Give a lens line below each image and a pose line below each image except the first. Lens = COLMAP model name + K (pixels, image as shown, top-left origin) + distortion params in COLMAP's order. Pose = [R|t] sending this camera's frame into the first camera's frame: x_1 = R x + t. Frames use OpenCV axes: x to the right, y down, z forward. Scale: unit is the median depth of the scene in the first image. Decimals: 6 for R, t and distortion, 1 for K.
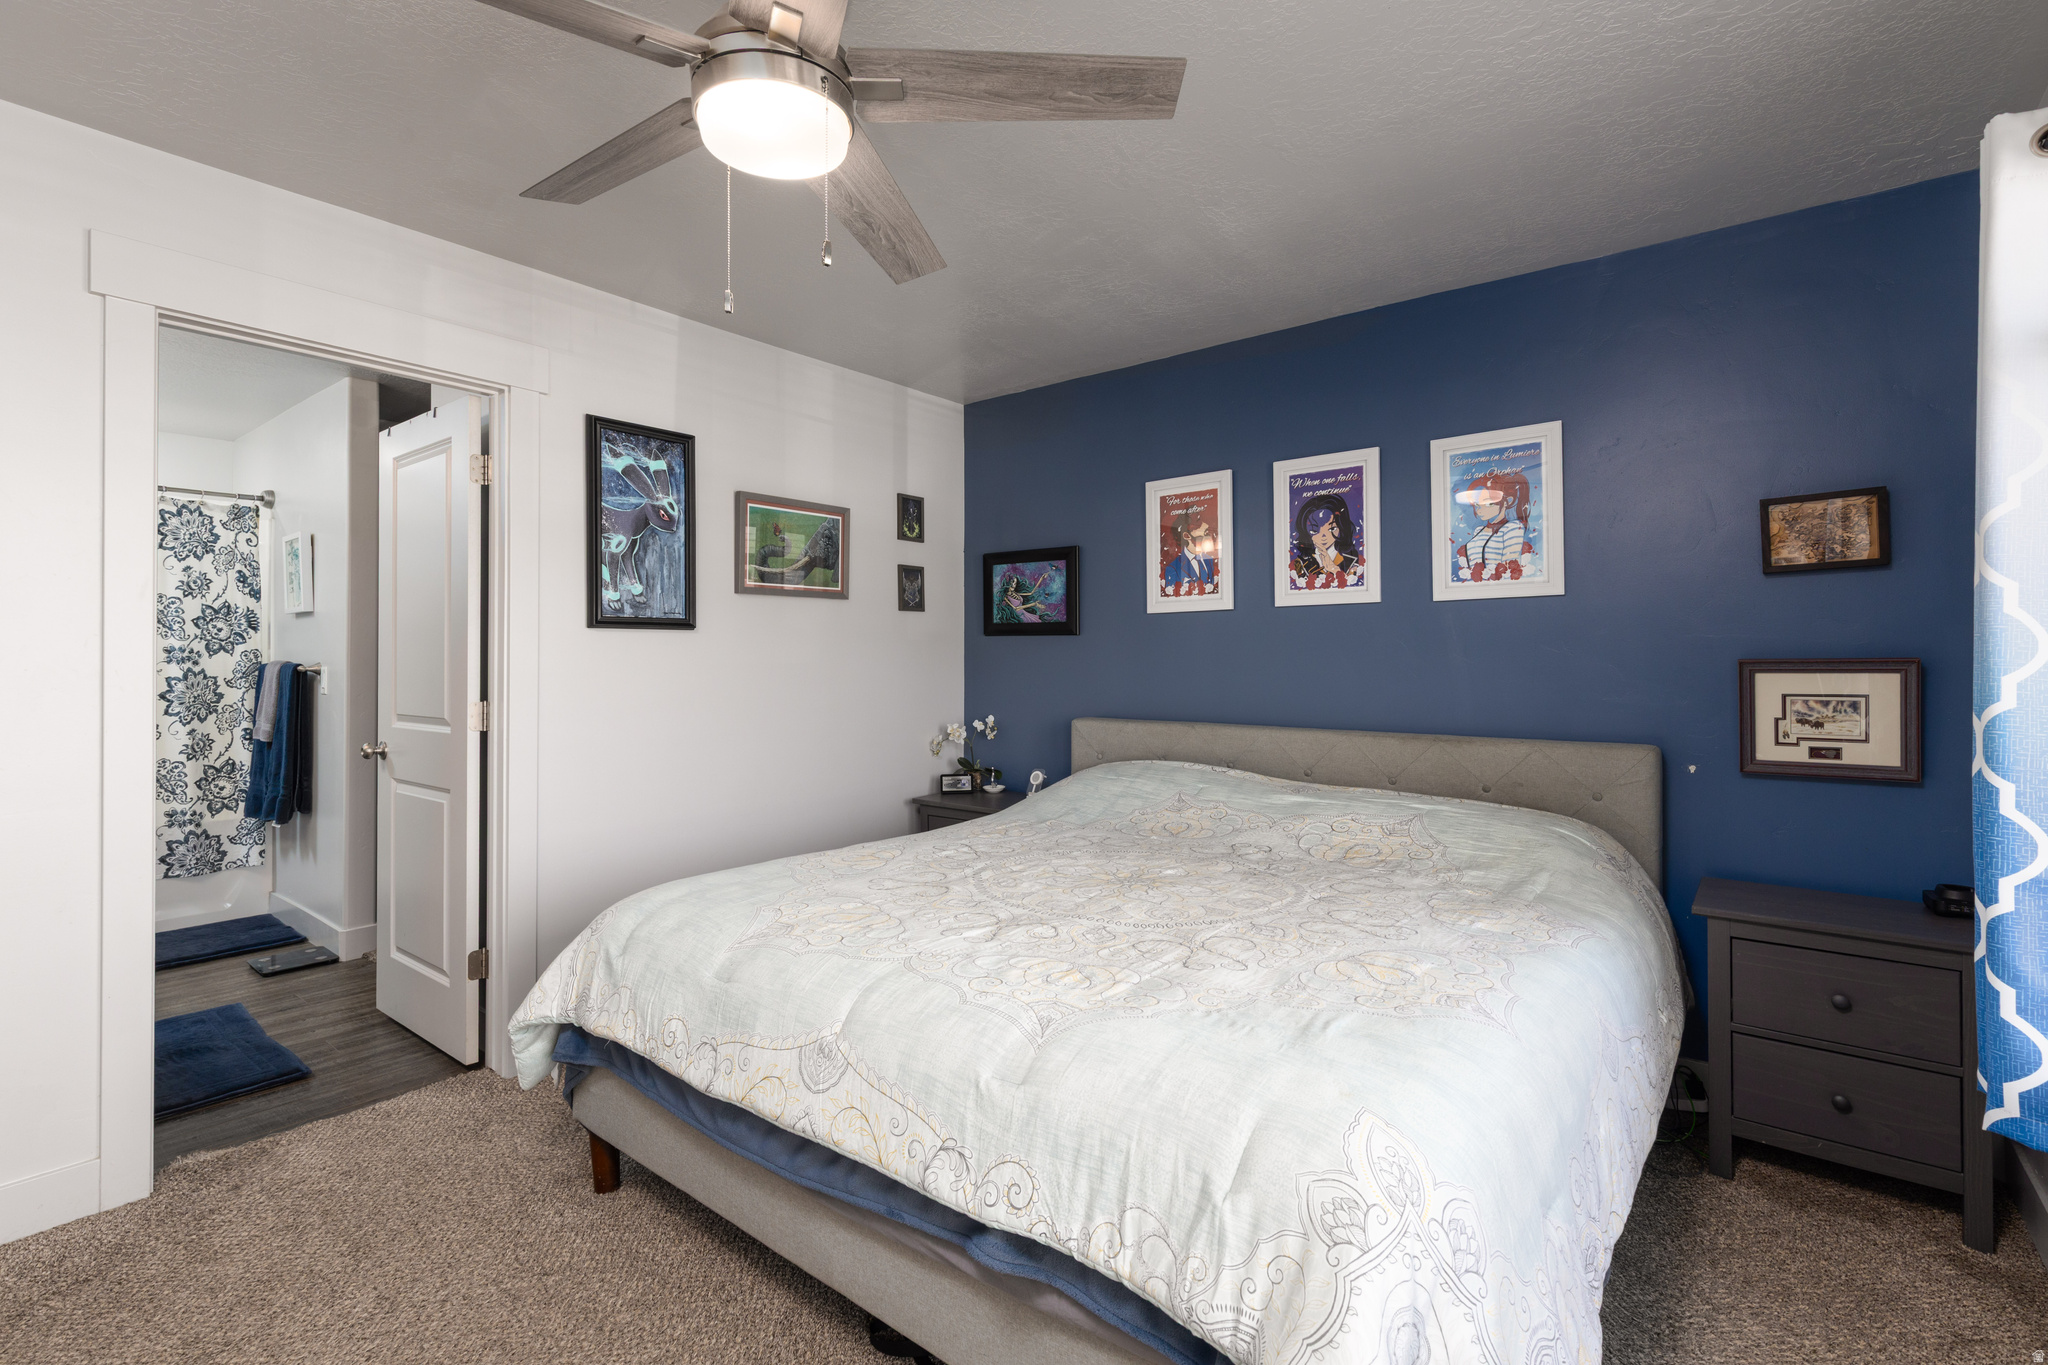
lens RADIAL K [[938.6, 0, 1009.8], [0, 938.6, 651.0], [0, 0, 1]] dist [0.001059, -0.000534]
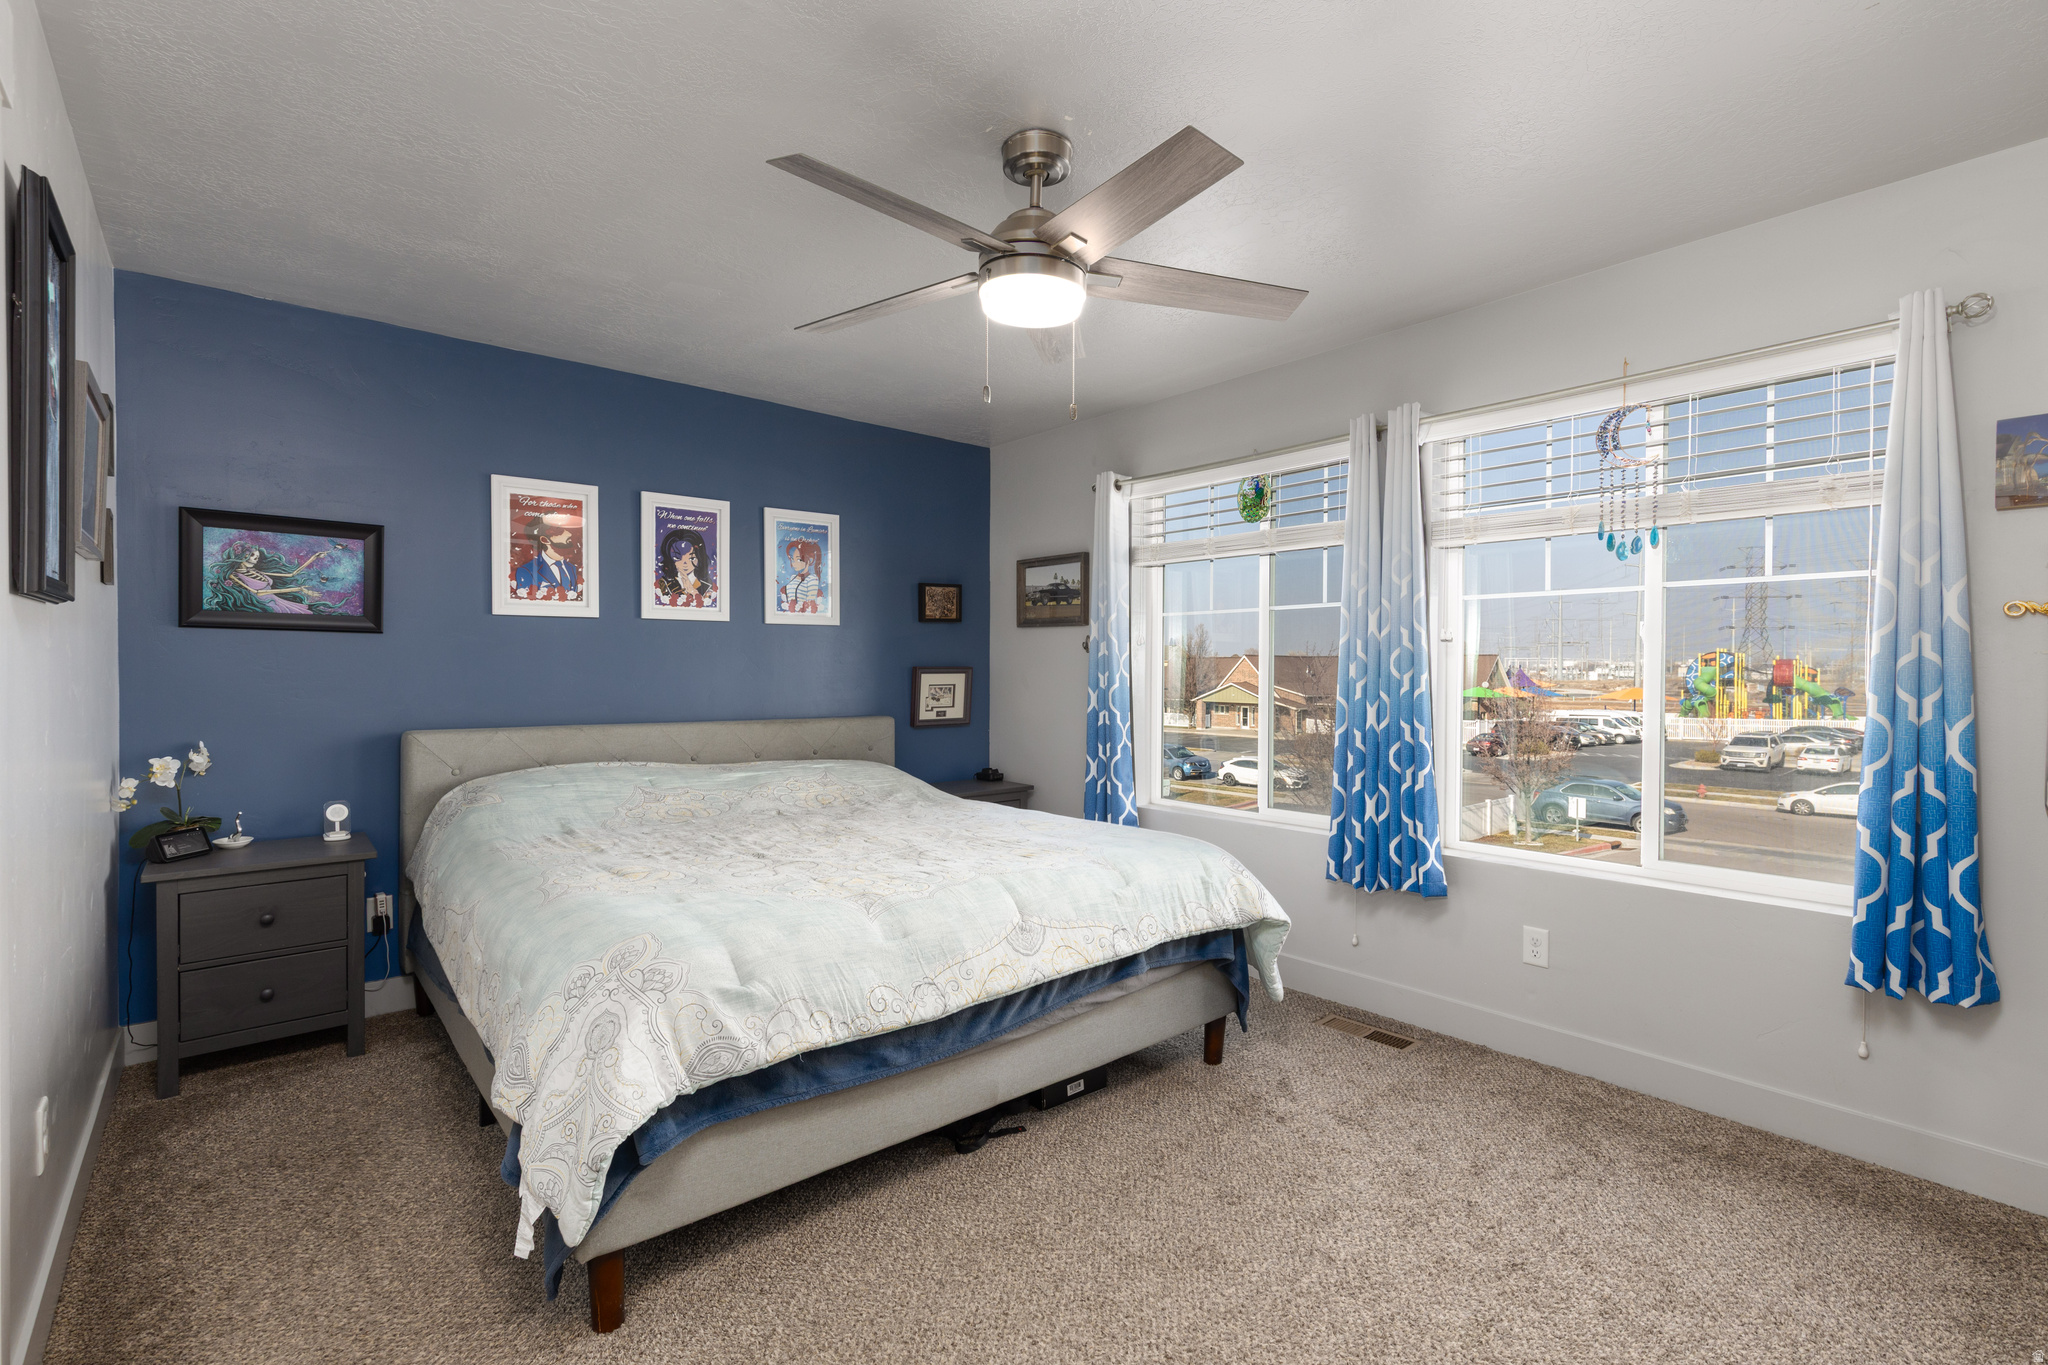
lens RADIAL K [[938.6, 0, 1021.0], [0, 938.6, 674.9], [0, 0, 1]] dist [0.001059, -0.000534]
pose [[0.174387, -0.005322, 0.984663, -0.701586], [-0.015776, 0.999842, 0.008198, 0.004698], [-0.984551, -0.016963, 0.174276, 0.318084]]
